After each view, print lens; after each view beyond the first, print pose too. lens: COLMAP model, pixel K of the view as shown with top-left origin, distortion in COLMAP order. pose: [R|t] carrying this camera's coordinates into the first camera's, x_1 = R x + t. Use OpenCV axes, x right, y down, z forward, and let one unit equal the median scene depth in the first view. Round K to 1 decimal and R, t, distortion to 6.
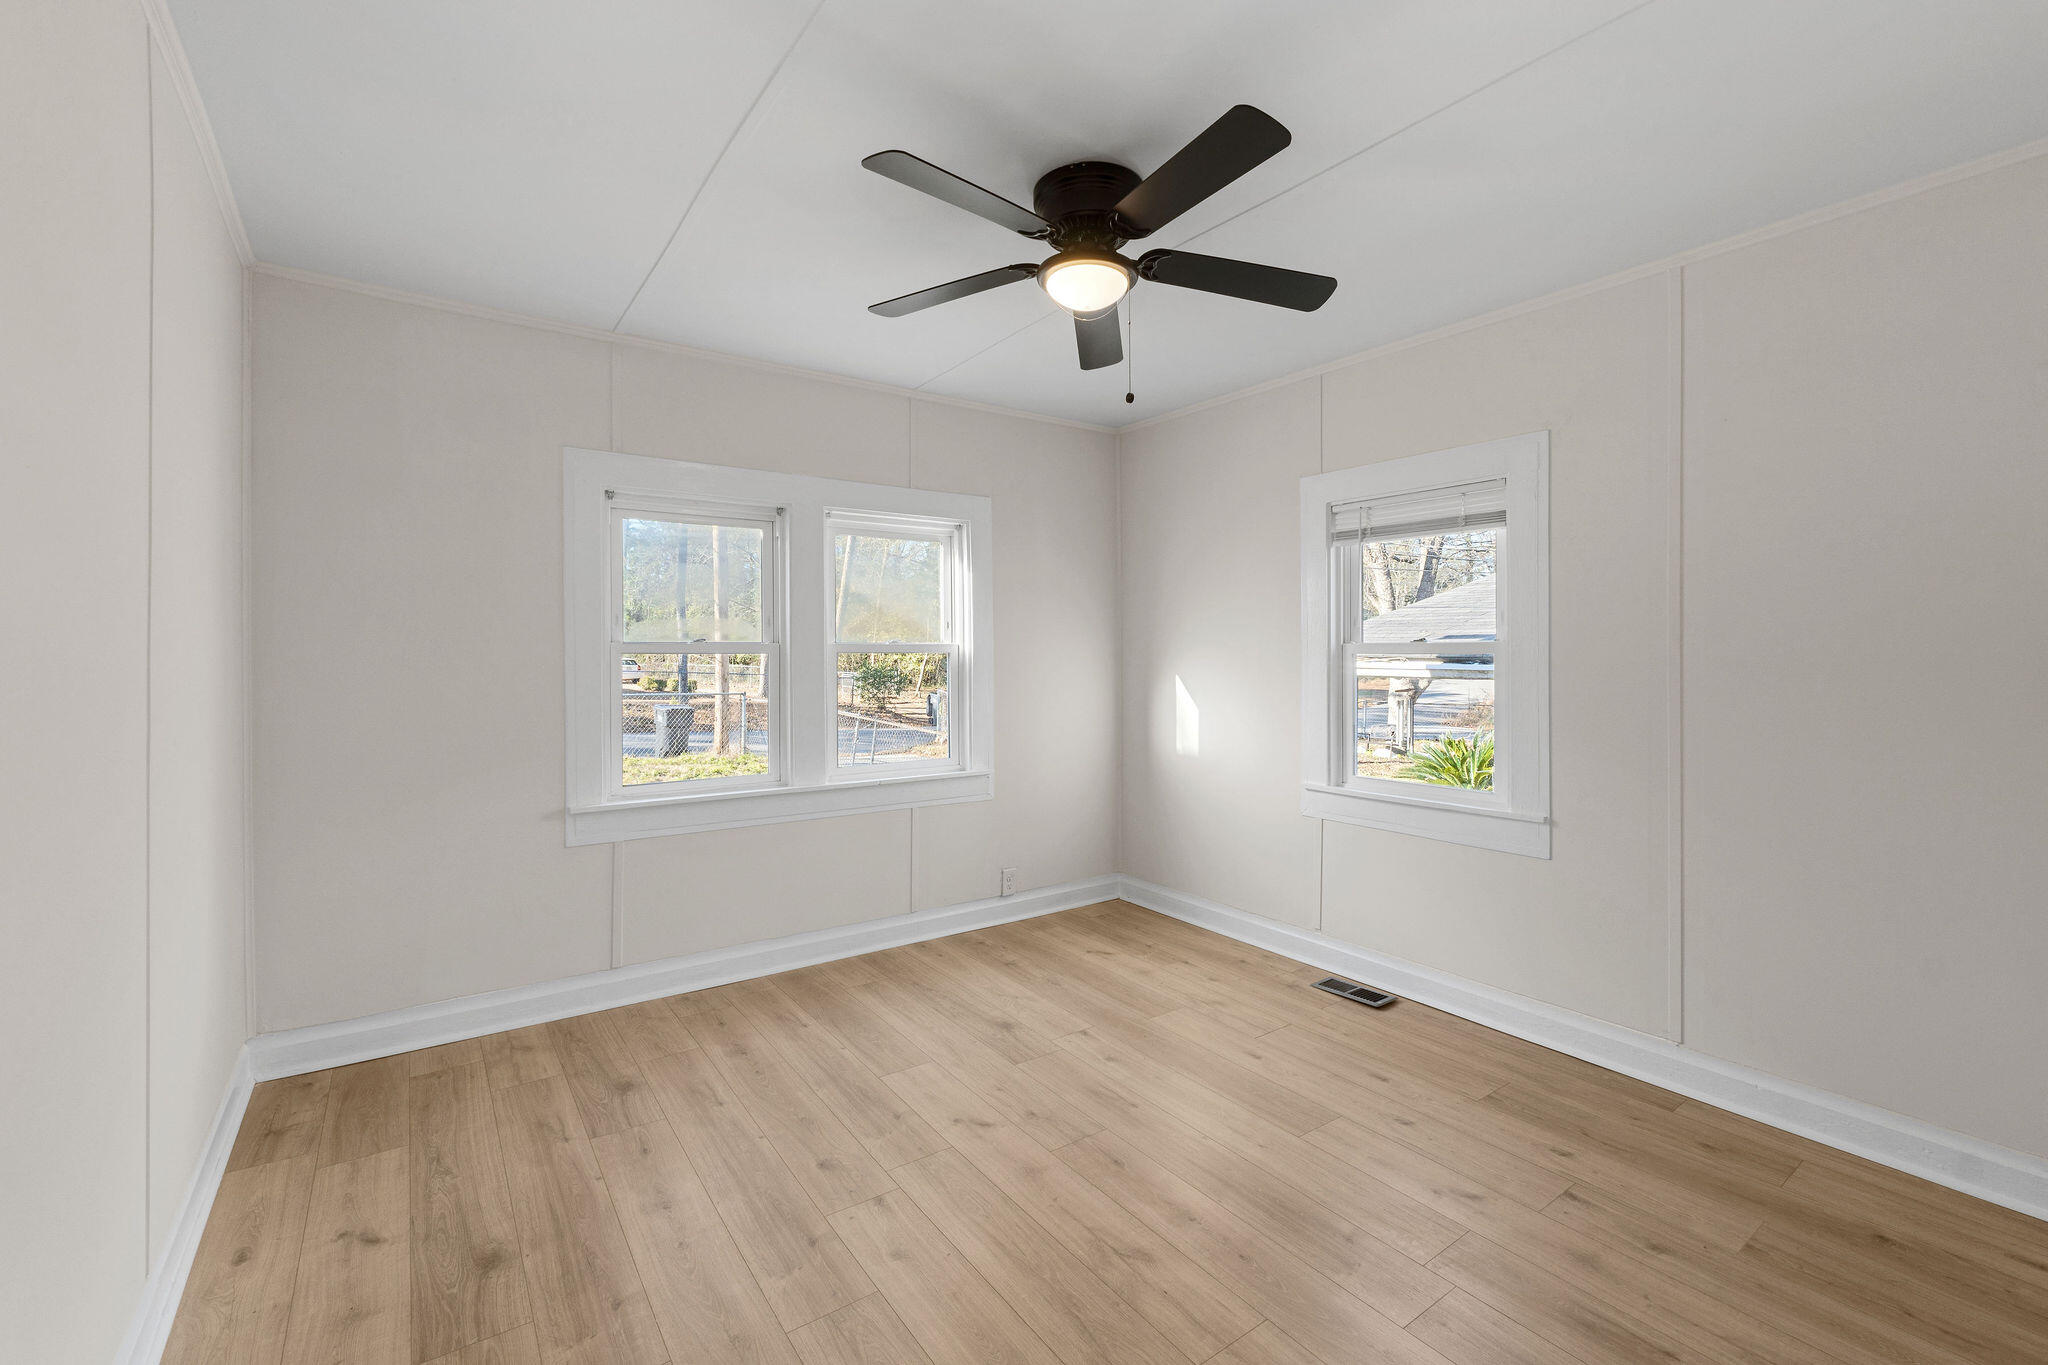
lens RADIAL K [[867.1, 0, 1011.7], [0, 867.1, 659.3], [0, 0, 1]] dist [-0.005446, -0.000472]
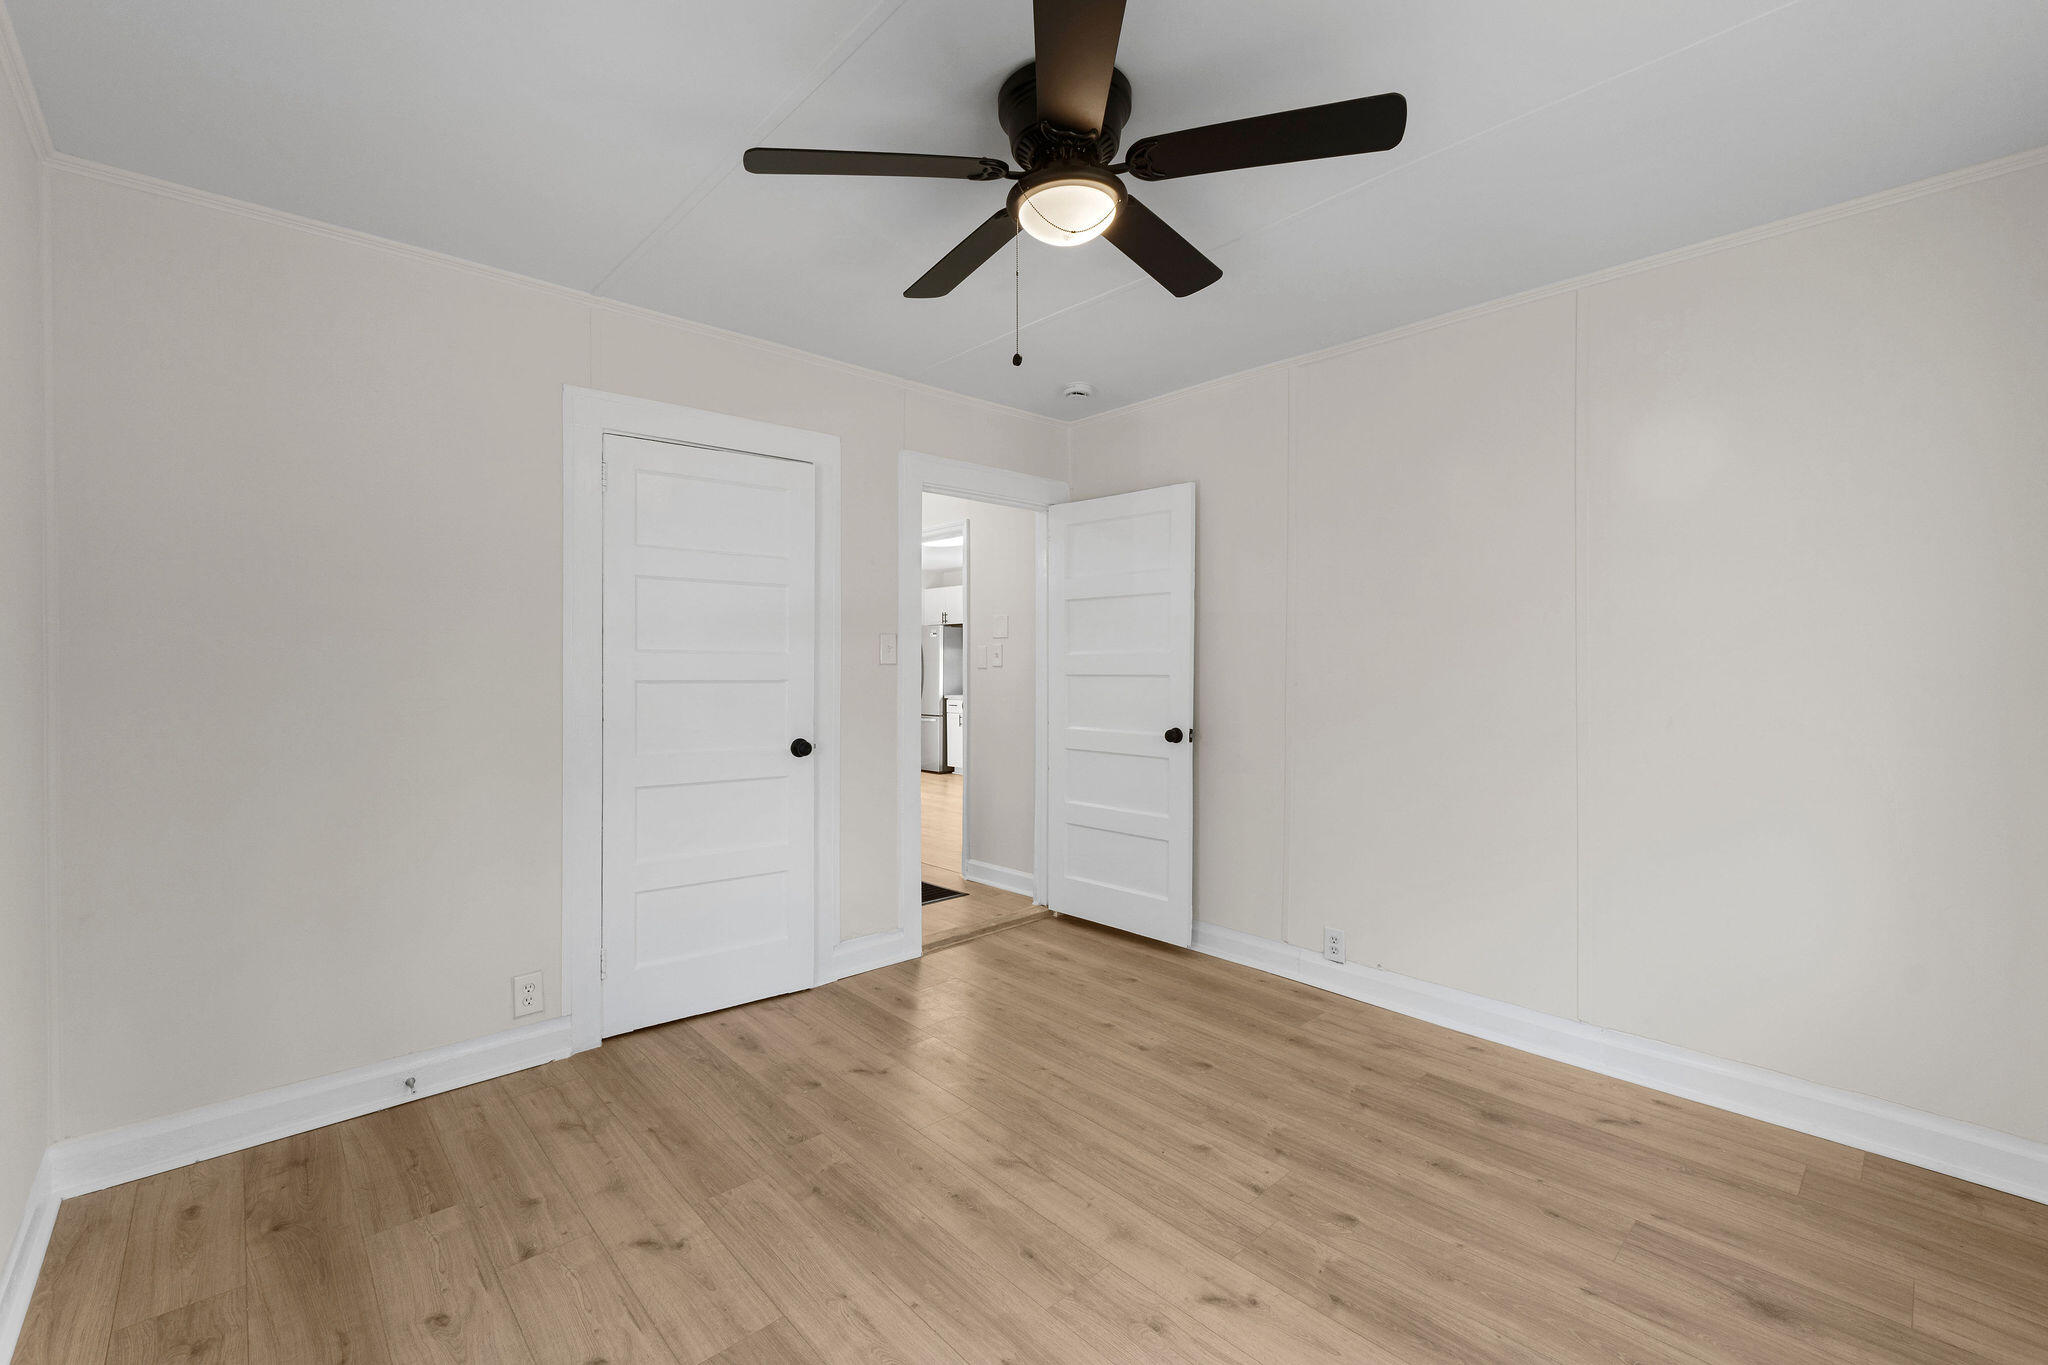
lens RADIAL K [[867.1, 0, 1011.7], [0, 867.1, 659.3], [0, 0, 1]] dist [-0.005446, -0.000472]
pose [[-0.991533, -0.004308, -0.129787, 0.270438], [-0.004651, 0.999986, 0.002346, -0.003154], [0.129775, 0.002930, -0.991539, 1.975384]]
